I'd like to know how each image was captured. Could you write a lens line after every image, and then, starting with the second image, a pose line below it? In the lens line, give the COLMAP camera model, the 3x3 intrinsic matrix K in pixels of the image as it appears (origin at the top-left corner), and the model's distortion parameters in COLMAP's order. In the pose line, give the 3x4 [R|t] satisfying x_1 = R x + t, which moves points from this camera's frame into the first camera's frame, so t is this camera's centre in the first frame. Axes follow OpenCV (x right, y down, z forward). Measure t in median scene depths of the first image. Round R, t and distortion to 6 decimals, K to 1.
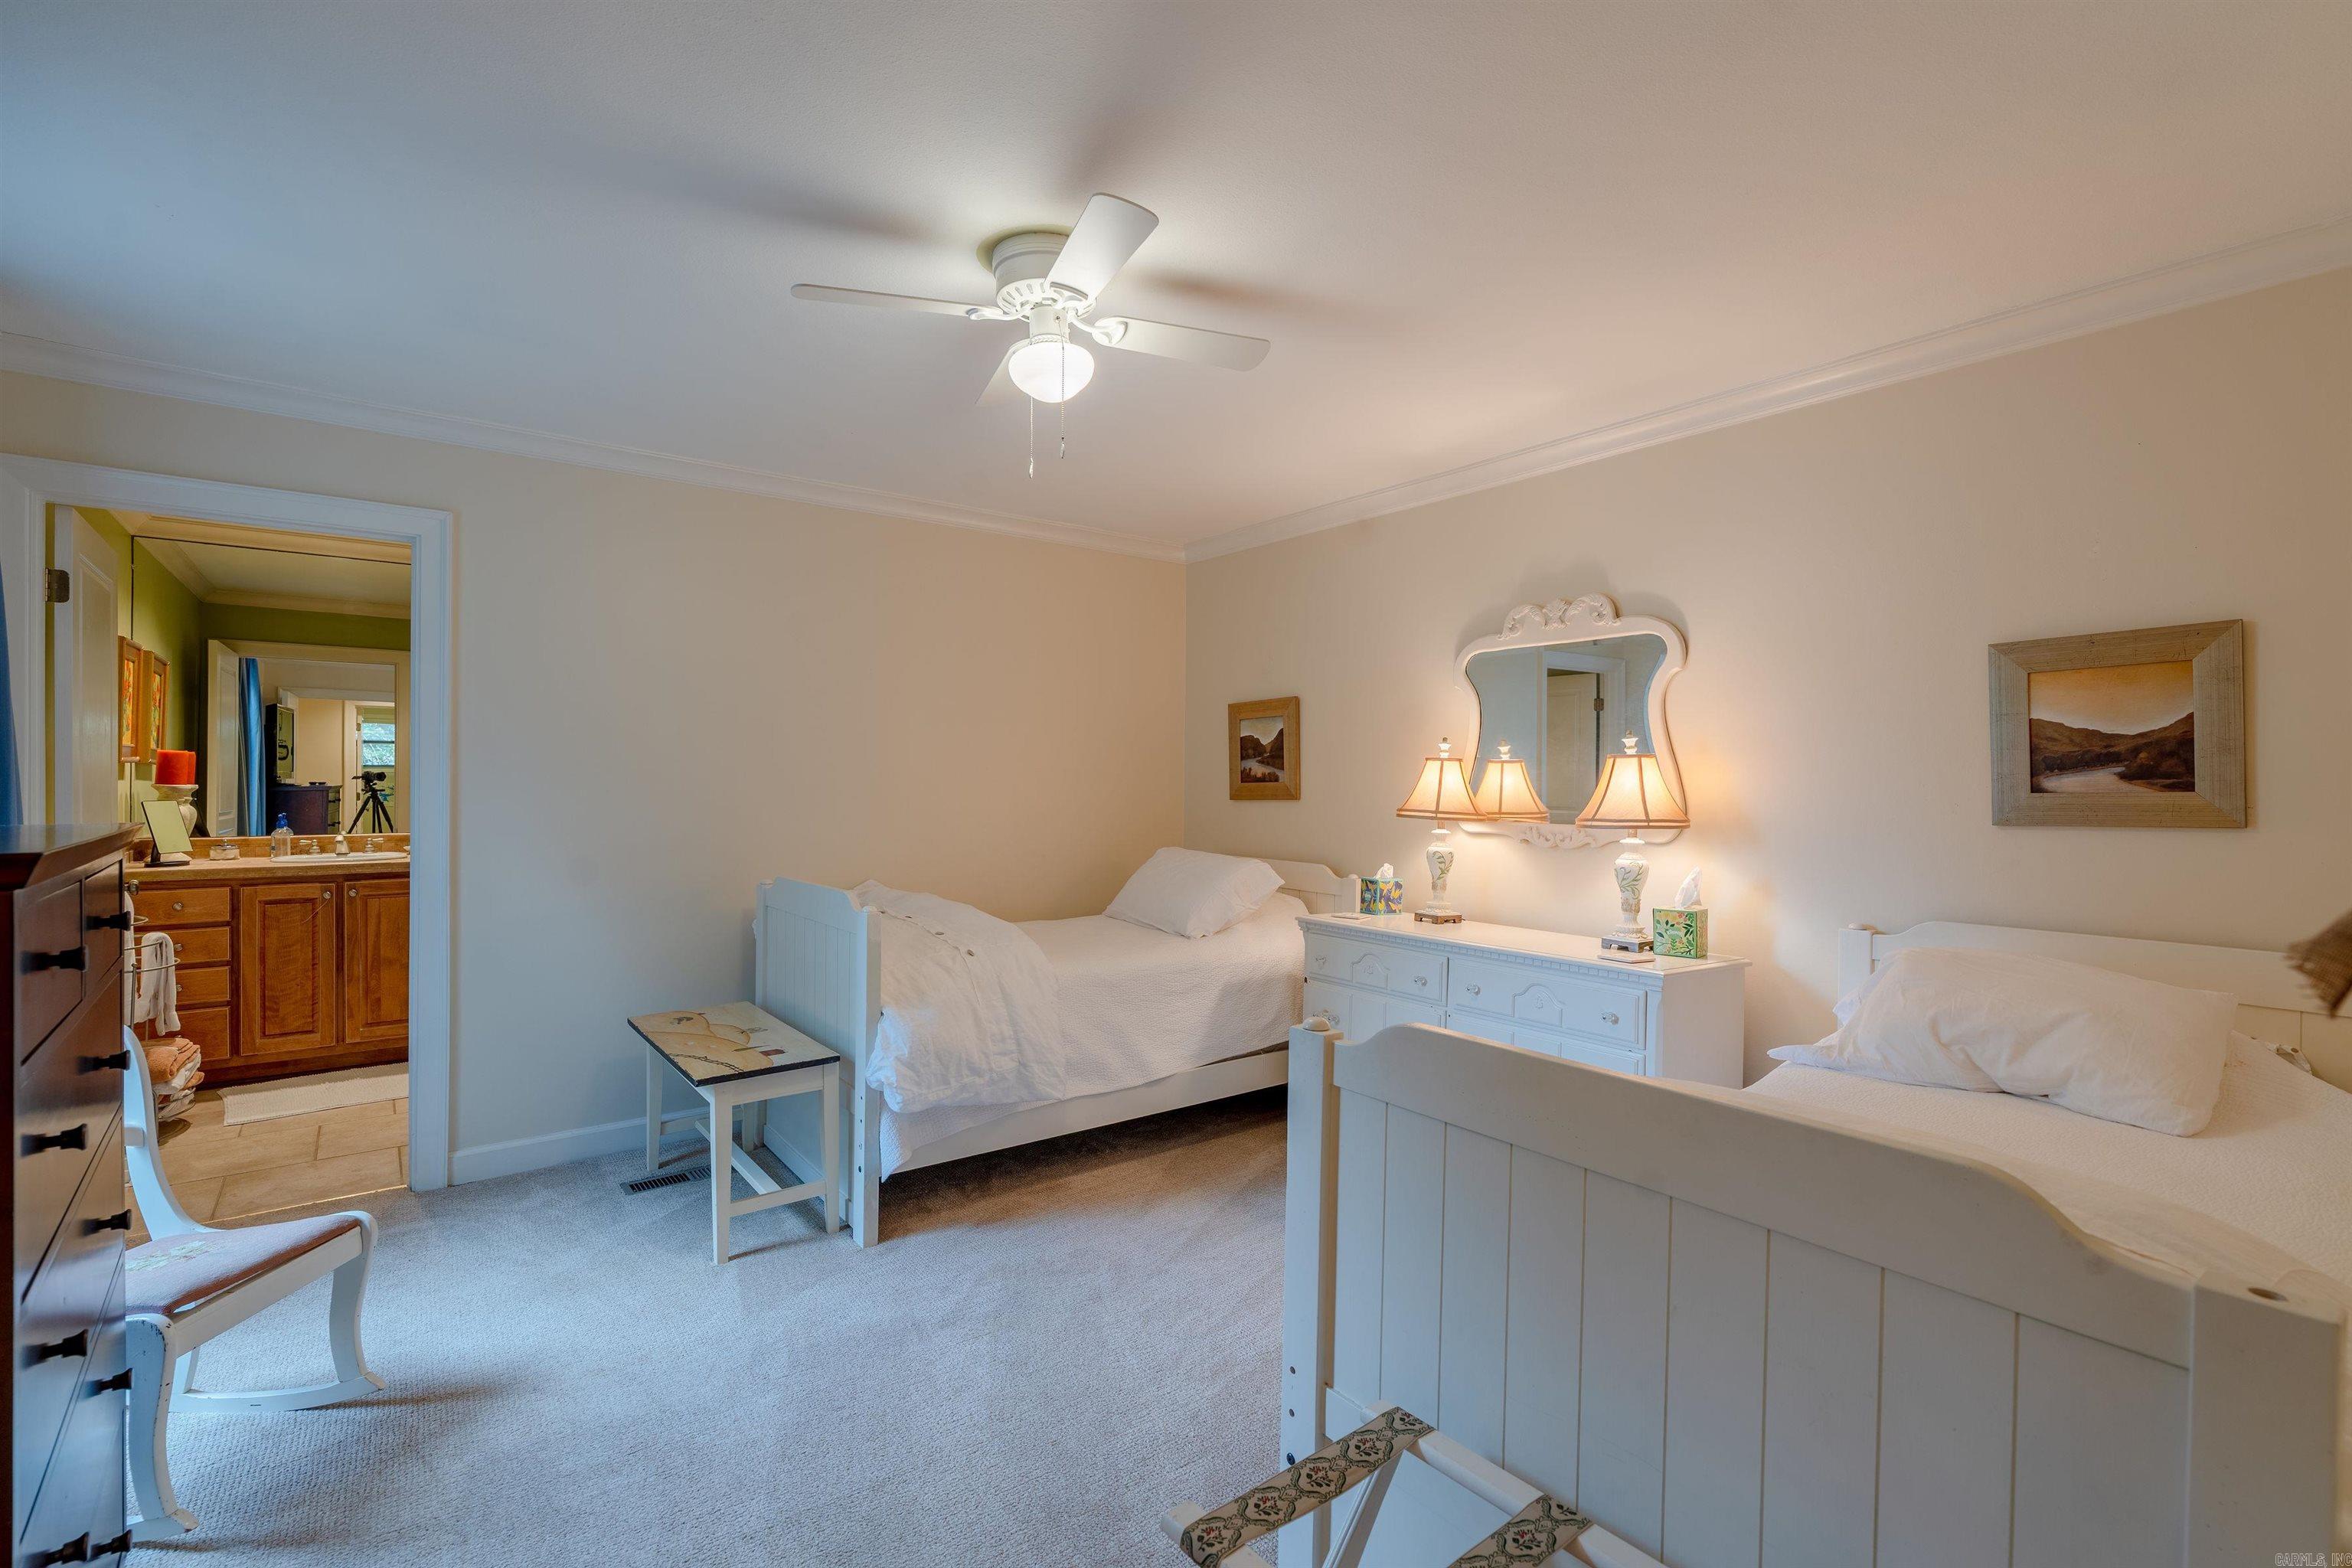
lens RADIAL K [[1051.3, 0, 1176.0], [0, 1051.3, 784.0], [0, 0, 1]] dist [-0.002937, 0.001189]
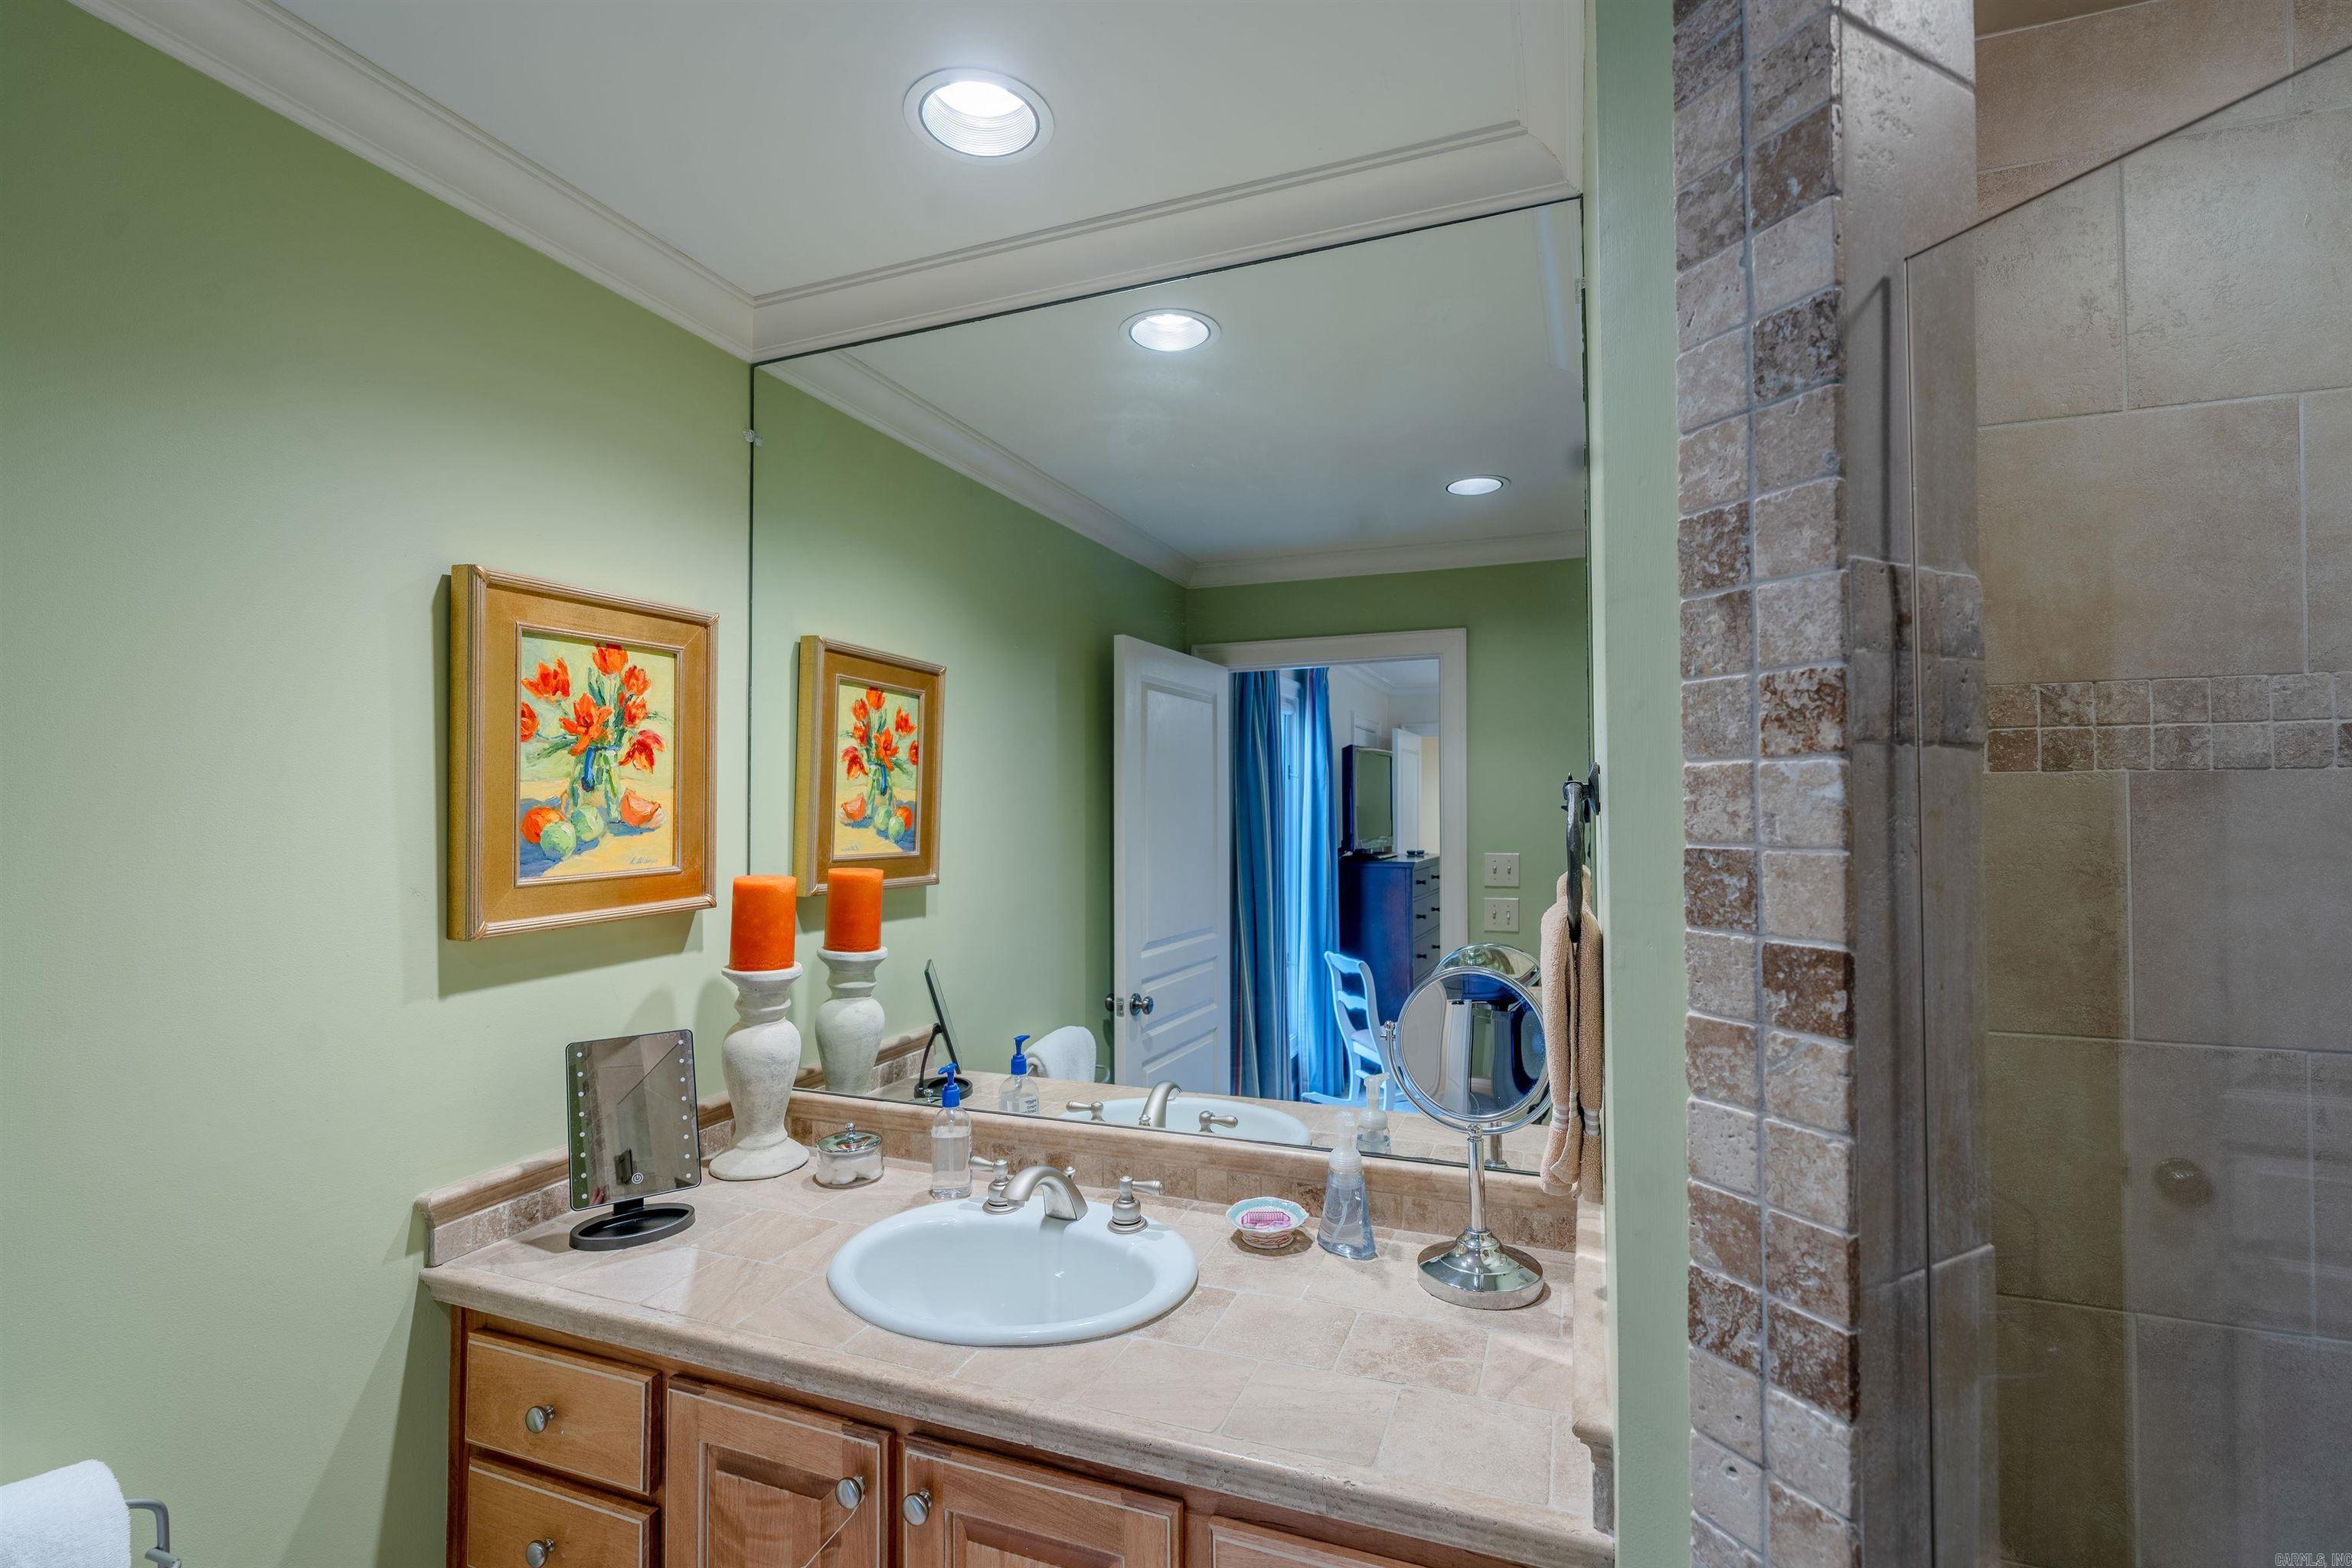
lens RADIAL K [[1051.3, 0, 1176.0], [0, 1051.3, 784.0], [0, 0, 1]] dist [-0.002937, 0.001189]
pose [[0.513893, -0.026884, -0.857433, -0.526199], [0.007375, 0.999610, -0.026922, -0.052865], [0.857823, 0.007511, 0.513891, 0.898438]]
